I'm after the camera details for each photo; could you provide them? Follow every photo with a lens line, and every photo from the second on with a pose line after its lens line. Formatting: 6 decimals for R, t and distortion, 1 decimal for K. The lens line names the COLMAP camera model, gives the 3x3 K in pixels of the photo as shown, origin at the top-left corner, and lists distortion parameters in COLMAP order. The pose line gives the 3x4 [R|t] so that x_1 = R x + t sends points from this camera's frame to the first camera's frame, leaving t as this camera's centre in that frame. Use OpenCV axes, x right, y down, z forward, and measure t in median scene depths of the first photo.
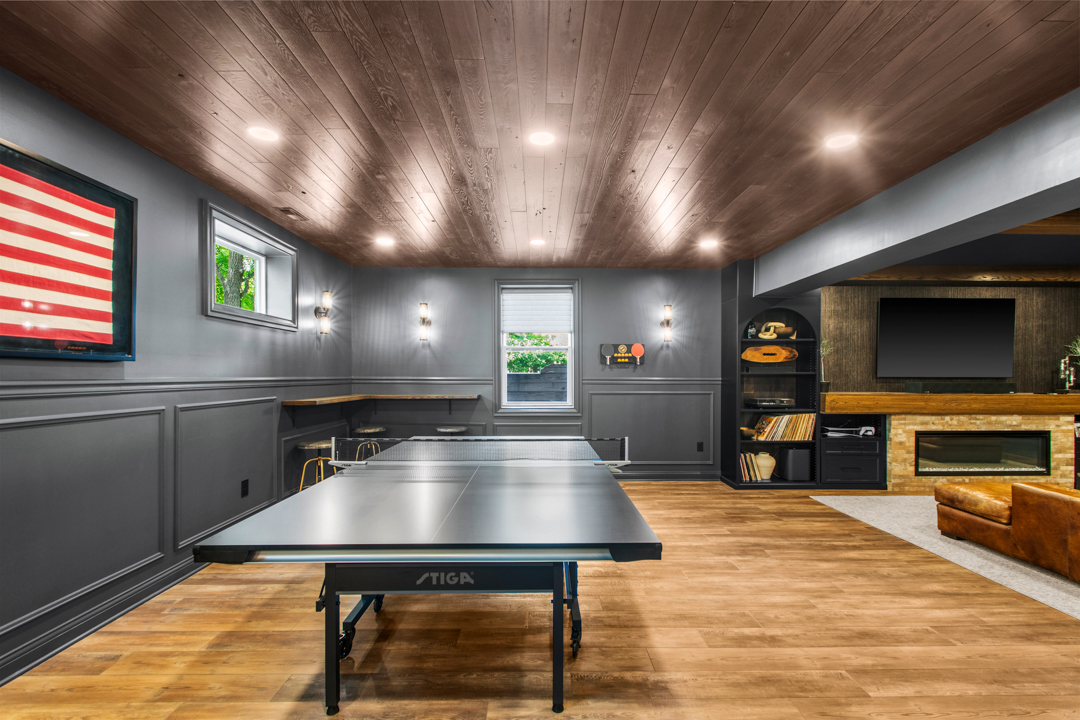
lens RADIAL K [[478.5, 0, 548.4], [0, 478.5, 375.1], [0, 0, 1]] dist [0.002945, -0.000009]
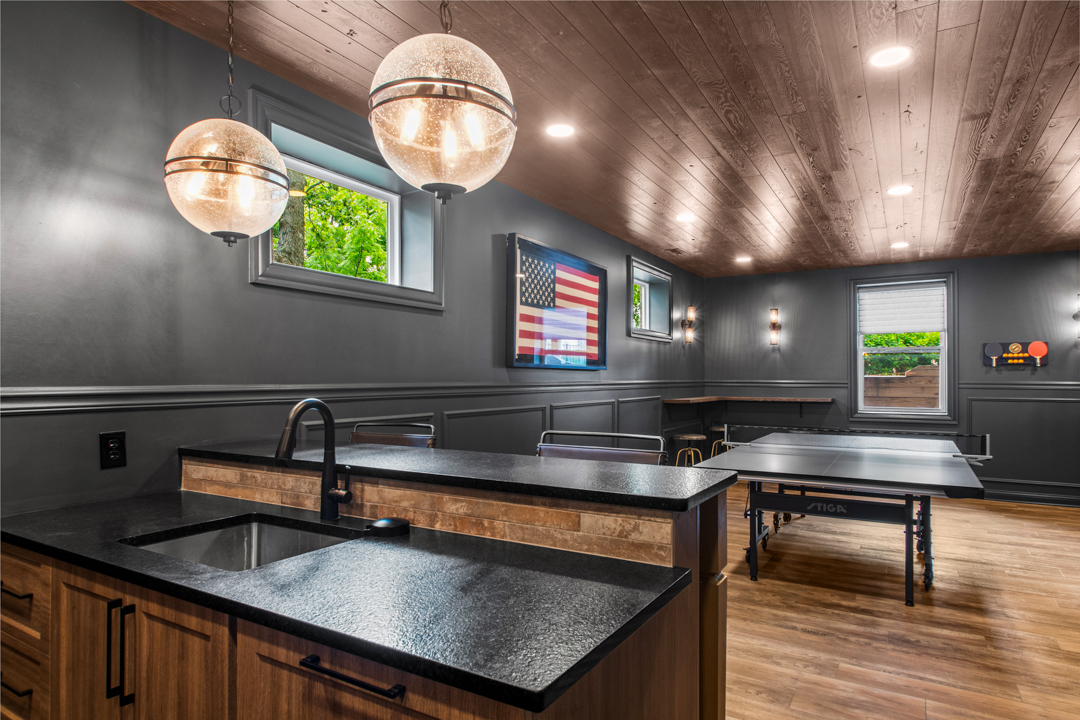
lens RADIAL K [[628.3, 0, 549.0], [0, 628.3, 375.7], [0, 0, 1]] dist [0.003376, 0.003484]
pose [[0.856056, -0.001318, -0.516881, 0.025185], [-0.000300, 0.999995, -0.003047, -0.001709], [0.516883, 0.002764, 0.856052, -0.425083]]
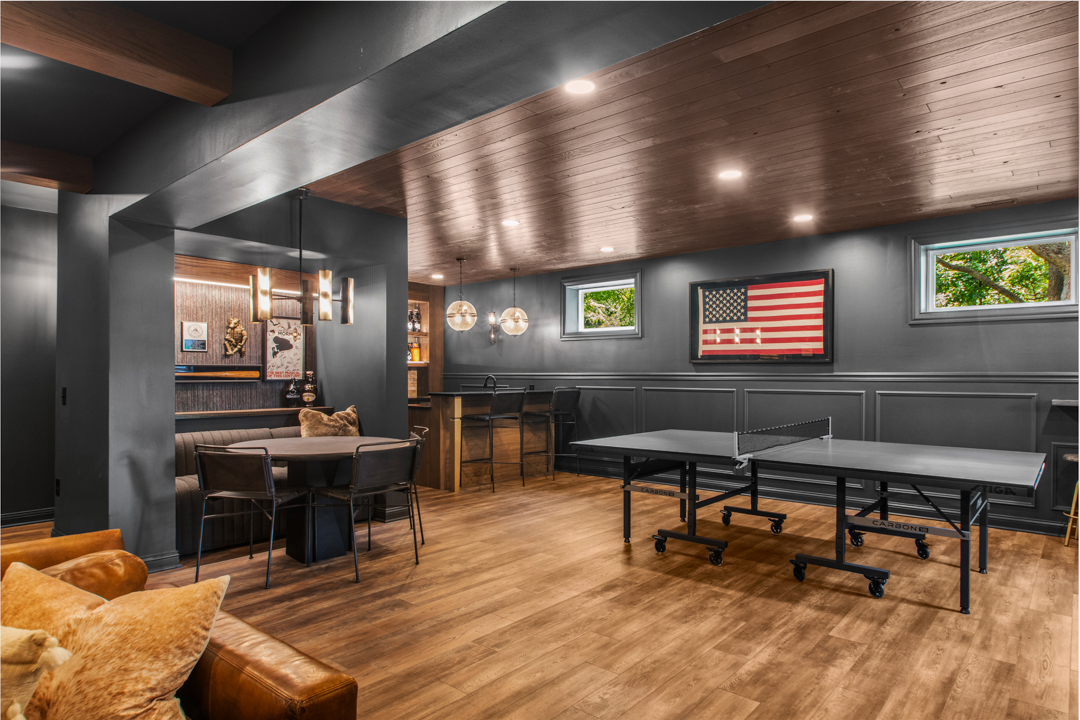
lens RADIAL K [[628.3, 0, 546.5], [0, 628.3, 368.9], [0, 0, 1]] dist [0.003376, 0.003484]
pose [[-0.663468, -0.008107, -0.748160, 0.731639], [-0.002433, 0.999959, -0.008679, 0.007616], [0.748200, -0.003938, -0.663461, 0.839340]]
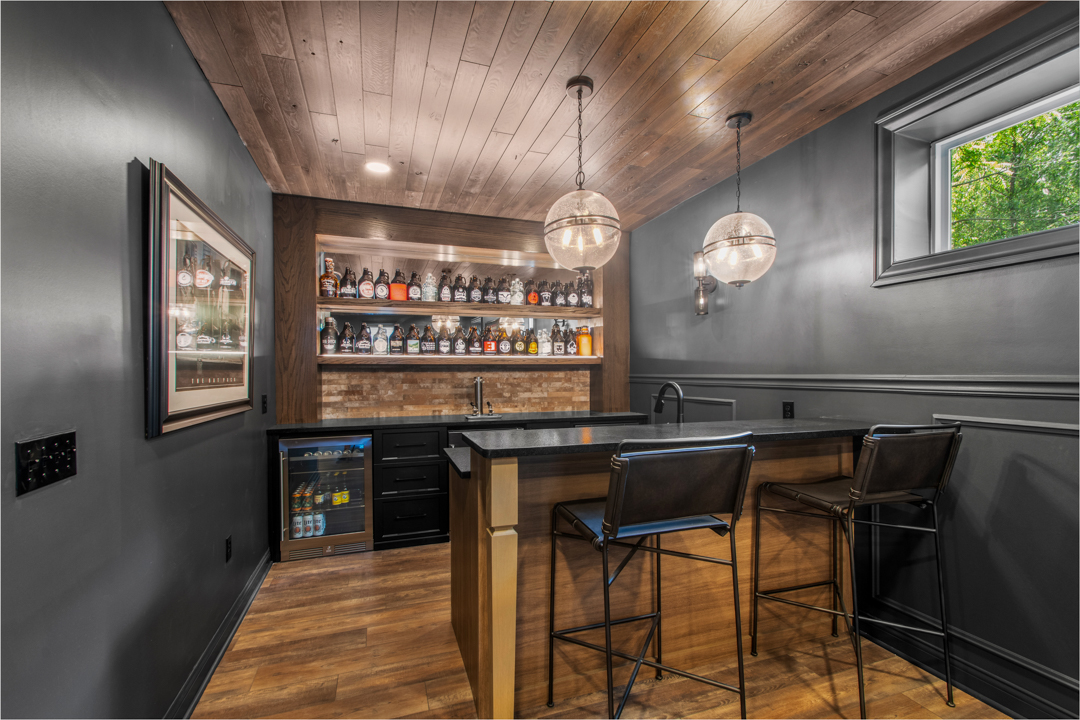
lens RADIAL K [[478.5, 0, 547.4], [0, 478.5, 374.6], [0, 0, 1]] dist [0.002945, -0.000009]
pose [[-0.947069, 0.003518, -0.321010, -0.004807], [0.002247, 0.999988, 0.004331, 0.001162], [0.321022, 0.003380, -0.947066, 0.176545]]
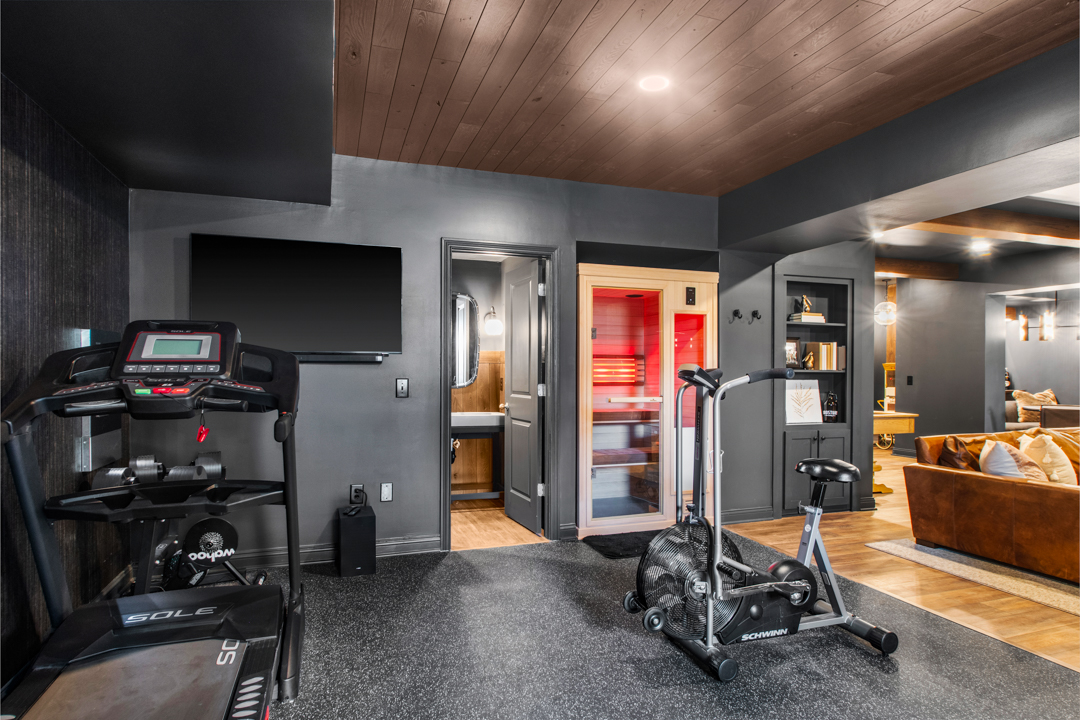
lens RADIAL K [[628.3, 0, 546.9], [0, 628.3, 370.8], [0, 0, 1]] dist [0.003376, 0.003484]
pose [[-0.945977, -0.003946, -0.324210, 1.940899], [-0.004931, 0.999985, 0.002217, 0.014513], [0.324197, 0.003696, -0.945982, 1.052125]]
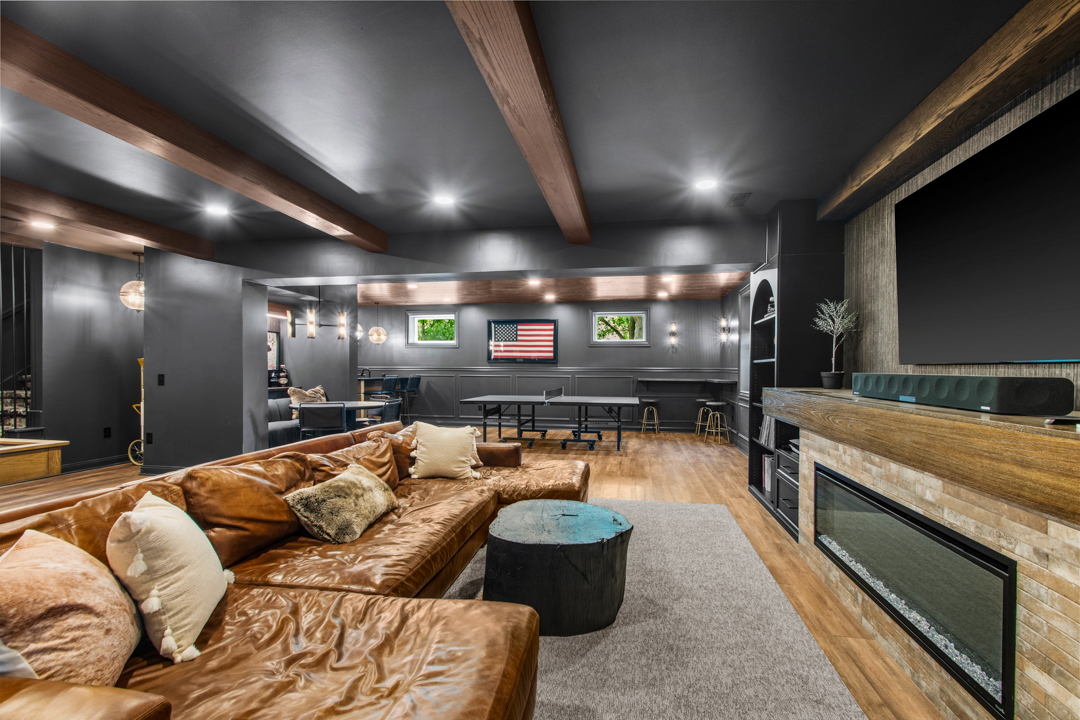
lens RADIAL K [[478.5, 0, 547.6], [0, 478.5, 369.0], [0, 0, 1]] dist [0.002945, -0.000009]
pose [[-0.195812, -0.002614, -0.980638, 1.350210], [-0.005217, 0.999985, -0.001624, 0.012871], [0.980628, 0.004798, -0.195823, 0.801809]]
